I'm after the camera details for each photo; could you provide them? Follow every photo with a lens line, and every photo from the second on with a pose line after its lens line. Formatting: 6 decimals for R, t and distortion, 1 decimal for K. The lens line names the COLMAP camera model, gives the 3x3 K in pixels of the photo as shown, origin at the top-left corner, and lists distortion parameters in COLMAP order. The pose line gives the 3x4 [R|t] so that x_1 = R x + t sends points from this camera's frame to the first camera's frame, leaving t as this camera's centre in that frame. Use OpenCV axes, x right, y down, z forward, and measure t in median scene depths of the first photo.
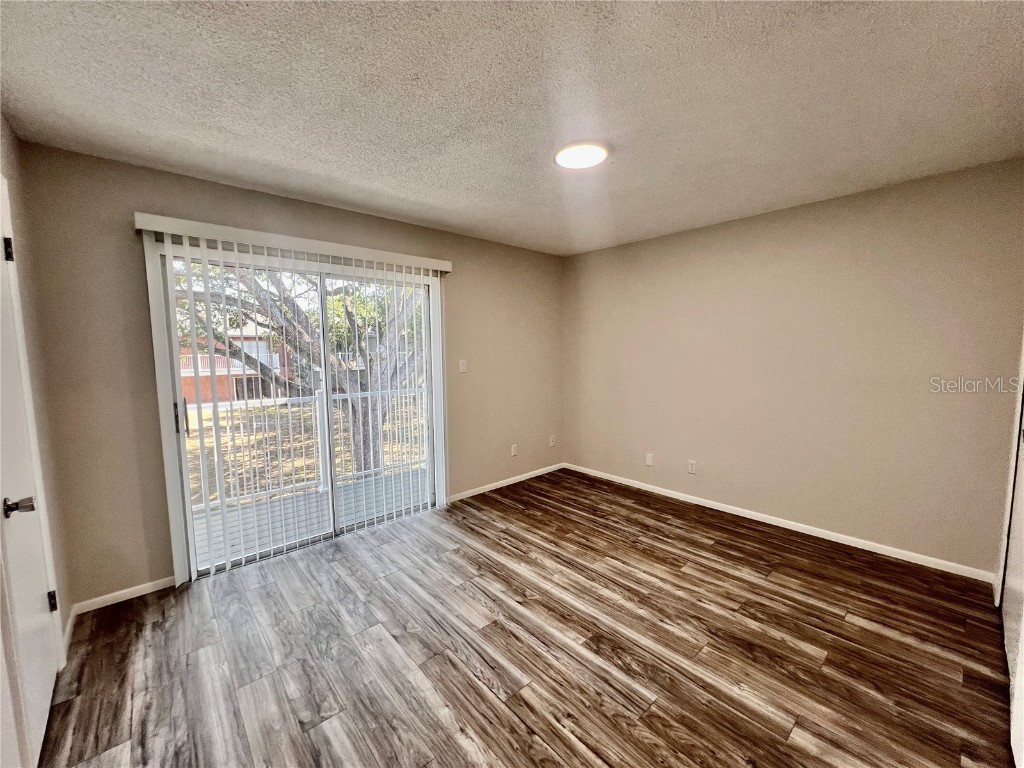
lens RADIAL K [[408.6, 0, 511.0], [0, 408.6, 388.1], [0, 0, 1]] dist [-0.001739, -0.000225]
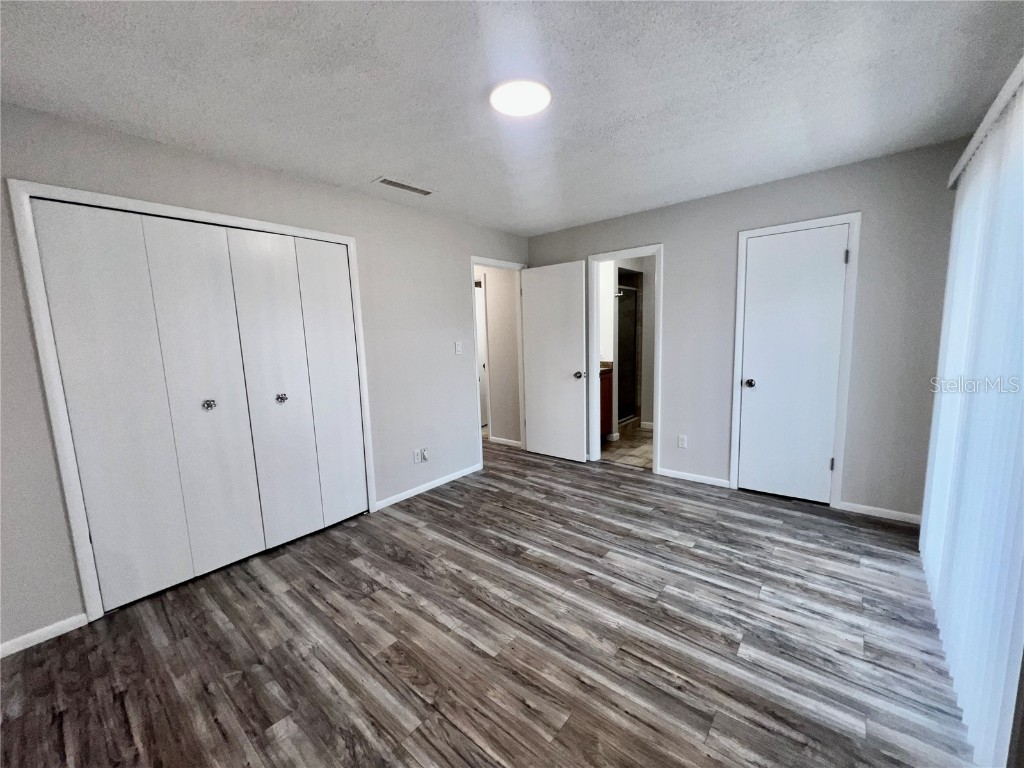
lens RADIAL K [[408.6, 0, 511.0], [0, 408.6, 388.1], [0, 0, 1]] dist [-0.001739, -0.000225]
pose [[-0.987784, 0.062459, -0.142763, 0.328777], [0.029385, 0.974381, 0.222977, -0.158773], [0.153032, 0.216058, -0.964313, 1.836035]]
